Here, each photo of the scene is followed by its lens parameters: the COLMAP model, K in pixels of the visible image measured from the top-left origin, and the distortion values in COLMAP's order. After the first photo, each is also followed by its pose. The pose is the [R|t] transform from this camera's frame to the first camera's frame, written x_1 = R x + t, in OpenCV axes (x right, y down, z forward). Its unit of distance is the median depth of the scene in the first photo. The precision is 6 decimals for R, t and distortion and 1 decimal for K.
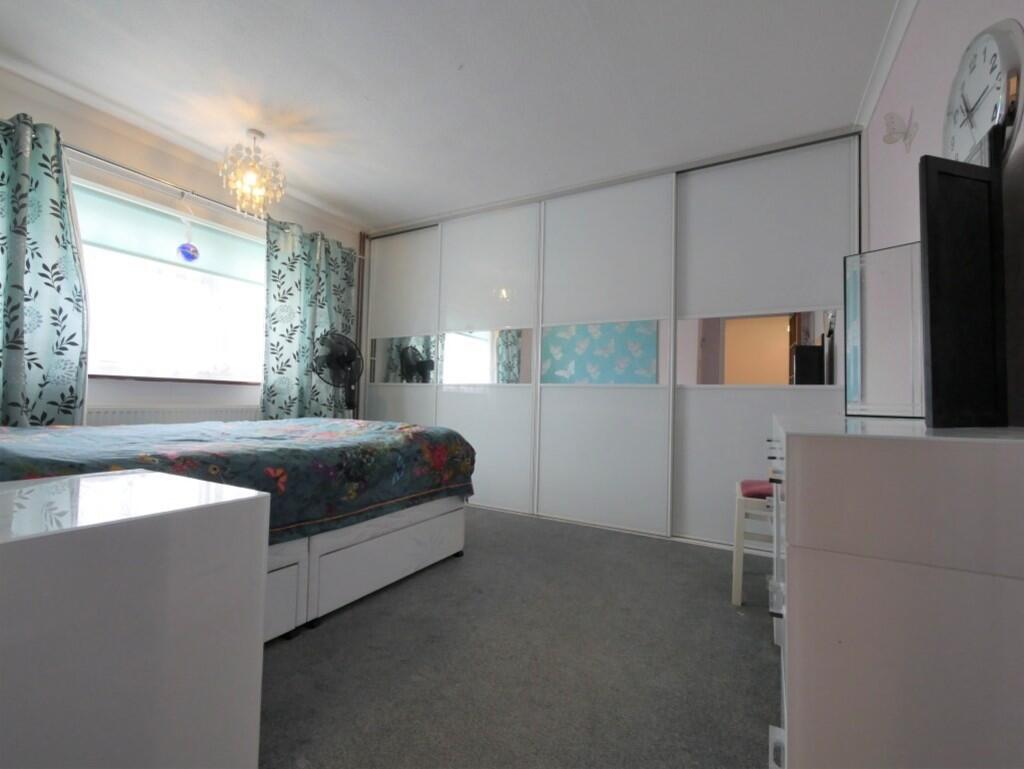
lens RADIAL K [[443.7, 0, 514.7], [0, 443.7, 383.0], [0, 0, 1]] dist [-0.004090, 0.000542]
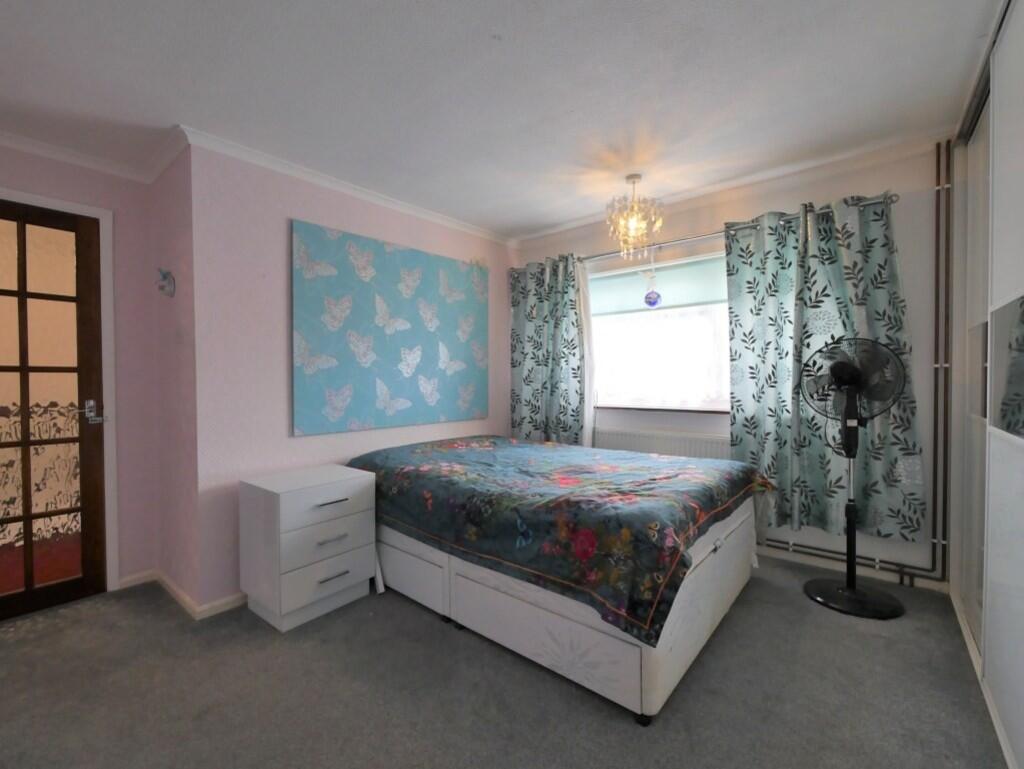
lens RADIAL K [[443.7, 0, 514.3], [0, 443.7, 386.6], [0, 0, 1]] dist [-0.004090, 0.000542]
pose [[-0.175521, -0.004814, -0.984464, 0.580503], [0.037261, 0.999239, -0.011529, -0.086850], [0.983770, -0.038705, -0.175208, 1.063777]]
